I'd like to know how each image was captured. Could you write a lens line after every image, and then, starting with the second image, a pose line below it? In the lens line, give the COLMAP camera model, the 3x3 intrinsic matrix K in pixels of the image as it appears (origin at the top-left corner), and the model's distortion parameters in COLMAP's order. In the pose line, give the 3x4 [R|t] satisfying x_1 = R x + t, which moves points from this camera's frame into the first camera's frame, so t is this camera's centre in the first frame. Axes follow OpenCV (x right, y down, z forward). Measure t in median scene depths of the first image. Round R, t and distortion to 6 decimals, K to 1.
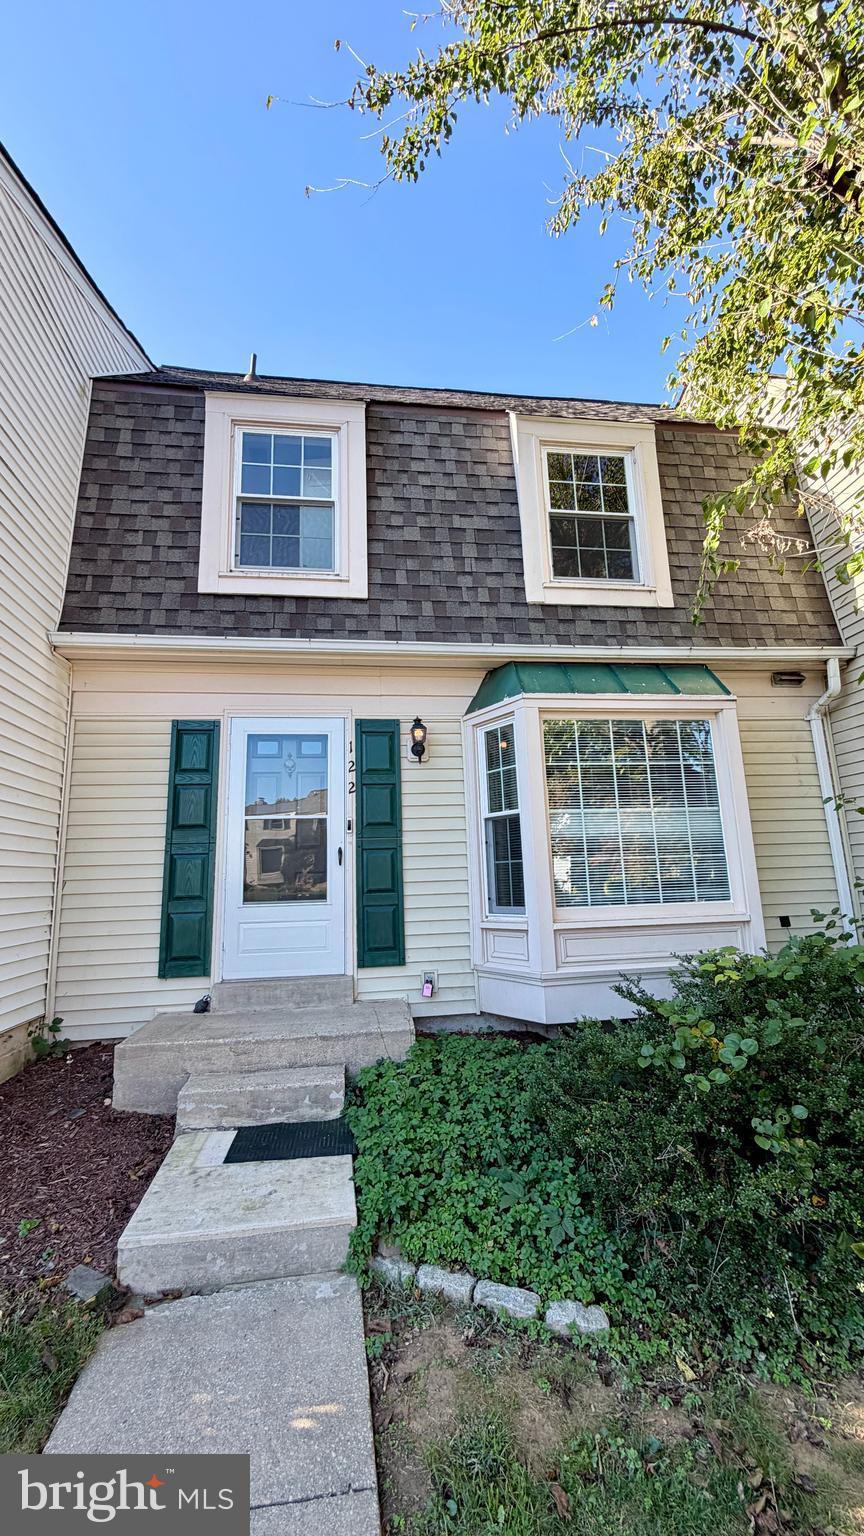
lens RADIAL K [[613.5, 0, 427.4], [0, 613.5, 762.2], [0, 0, 1]] dist [-0.000428, -0.000048]
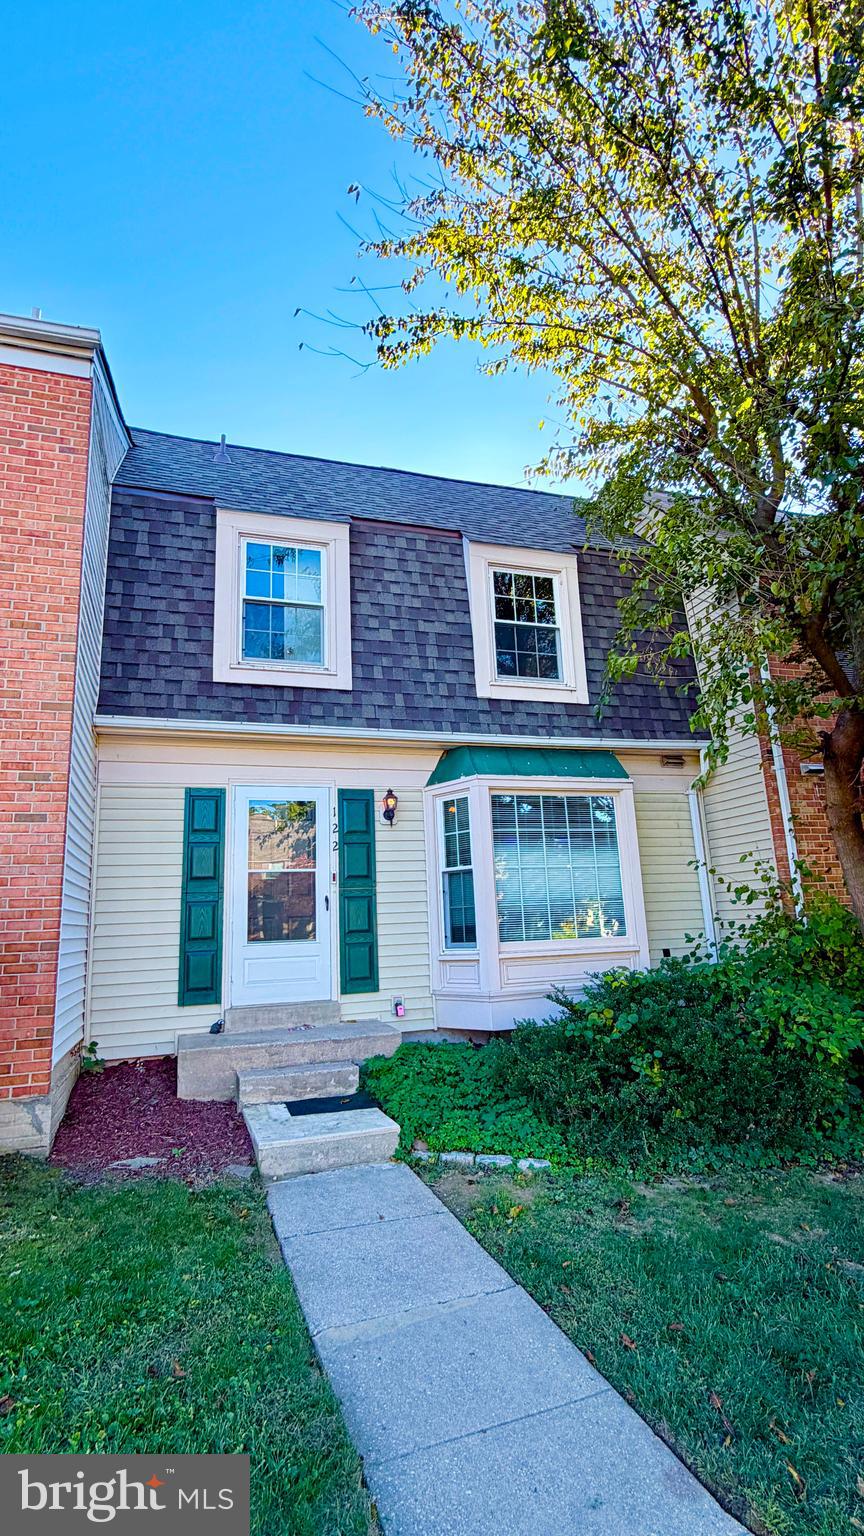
lens RADIAL K [[739.8, 0, 431.6], [0, 739.8, 767.6], [0, 0, 1]] dist [0.005870, 0.000222]
pose [[0.982861, 0.029218, 0.182018, -0.209237], [-0.023990, 0.999236, -0.030858, -0.073294], [-0.182781, 0.025963, 0.982811, -0.478714]]
